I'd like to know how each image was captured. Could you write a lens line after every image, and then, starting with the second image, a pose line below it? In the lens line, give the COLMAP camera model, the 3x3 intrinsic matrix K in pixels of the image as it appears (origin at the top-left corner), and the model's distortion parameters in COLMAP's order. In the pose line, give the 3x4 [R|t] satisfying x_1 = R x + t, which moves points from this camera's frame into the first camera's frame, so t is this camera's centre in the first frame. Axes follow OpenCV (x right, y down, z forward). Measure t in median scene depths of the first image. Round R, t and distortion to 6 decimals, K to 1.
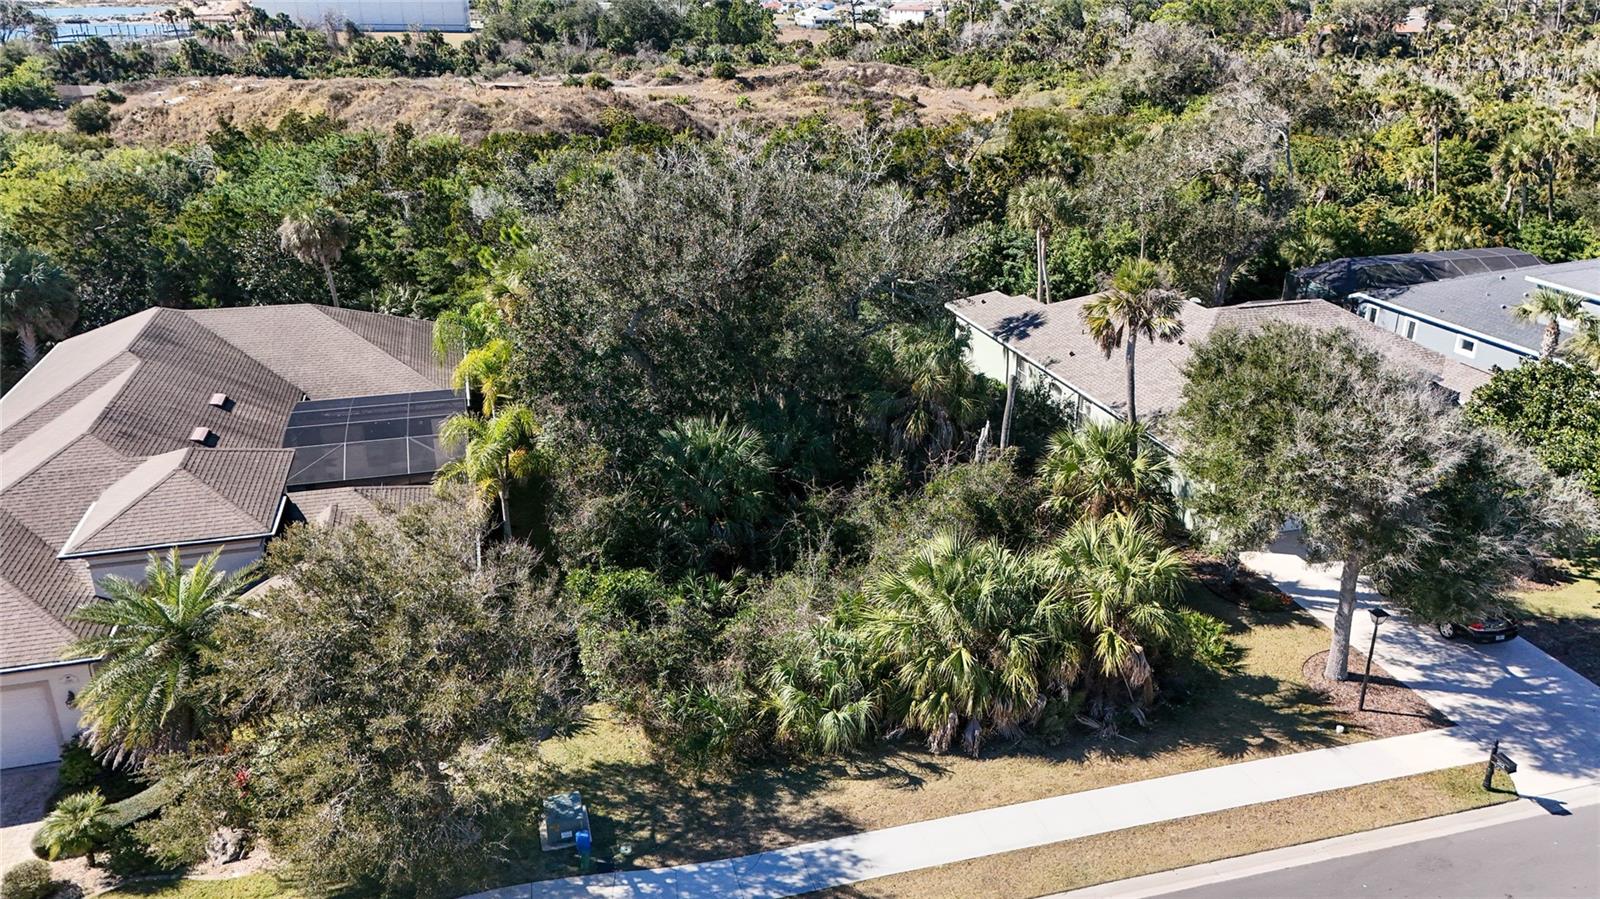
lens RADIAL K [[1178.4, 0, 800.0], [0, 1178.4, 449.5], [0, 0, 1]] dist [0.054489, -0.040929]
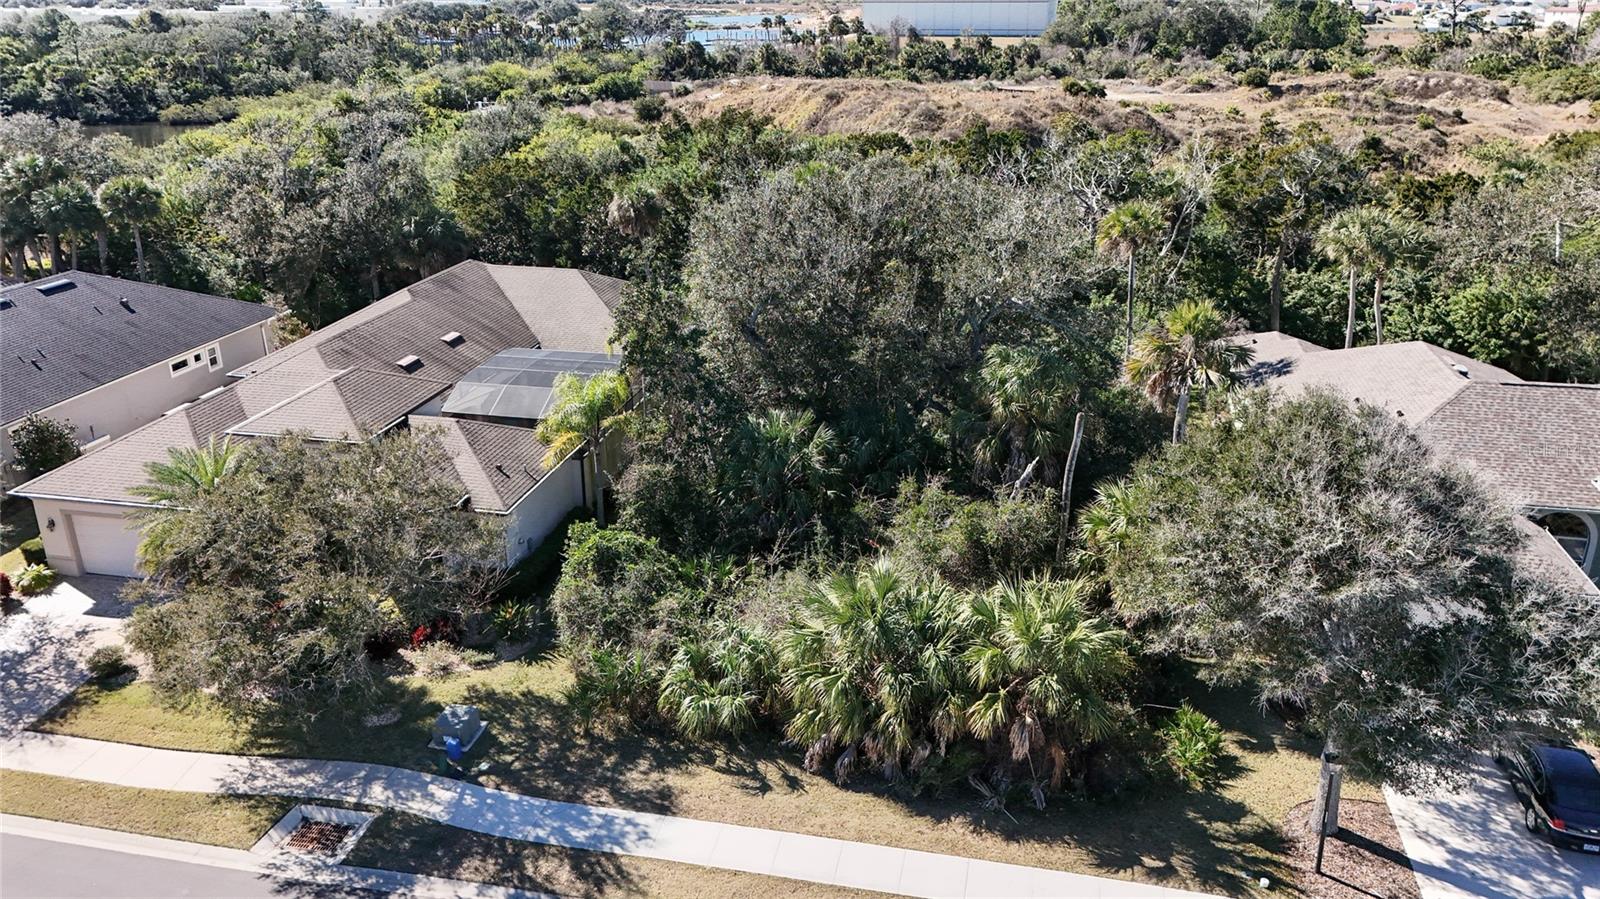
lens RADIAL K [[1178.4, 0, 800.0], [0, 1178.4, 449.5], [0, 0, 1]] dist [0.054489, -0.040929]
pose [[0.883252, 0.163178, -0.439590, 0.411228], [-0.164682, 0.985725, 0.035016, -0.032627], [0.439029, 0.041465, 0.897516, 0.085519]]
